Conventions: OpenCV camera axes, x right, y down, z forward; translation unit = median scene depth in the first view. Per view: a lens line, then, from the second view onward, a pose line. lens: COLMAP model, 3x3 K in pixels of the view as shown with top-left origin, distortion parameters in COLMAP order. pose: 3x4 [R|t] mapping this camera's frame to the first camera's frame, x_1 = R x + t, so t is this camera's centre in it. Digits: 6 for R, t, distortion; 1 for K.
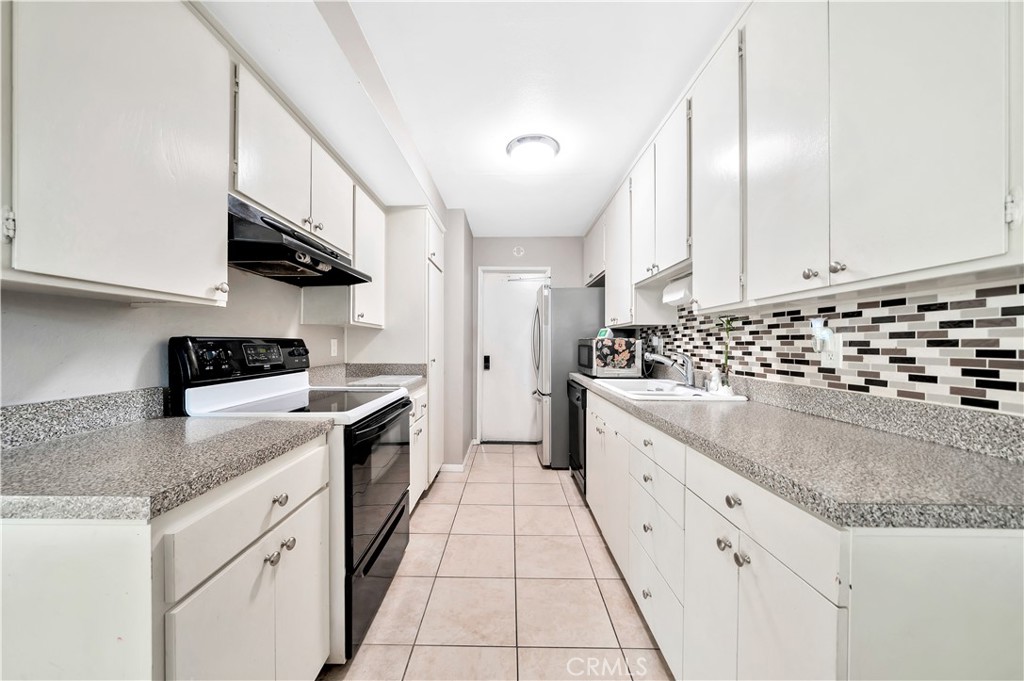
lens RADIAL K [[351.1, 0, 507.1], [0, 351.1, 341.1], [0, 0, 1]] dist [-0.003888, -0.000511]
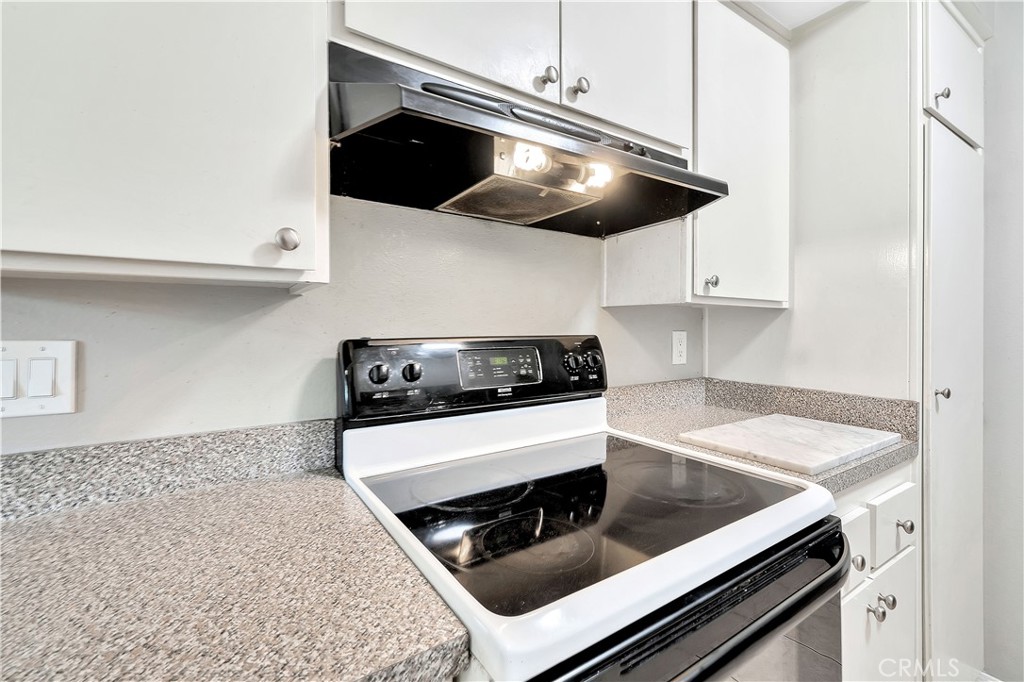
lens RADIAL K [[441.3, 0, 491.6], [0, 441.3, 325.1], [0, 0, 1]] dist [-0.000747, 0.000556]
pose [[0.535317, -0.000165, -0.844651, -0.124334], [0.005511, 0.999979, 0.003297, -0.027847], [0.844633, -0.006420, 0.535307, 0.594251]]
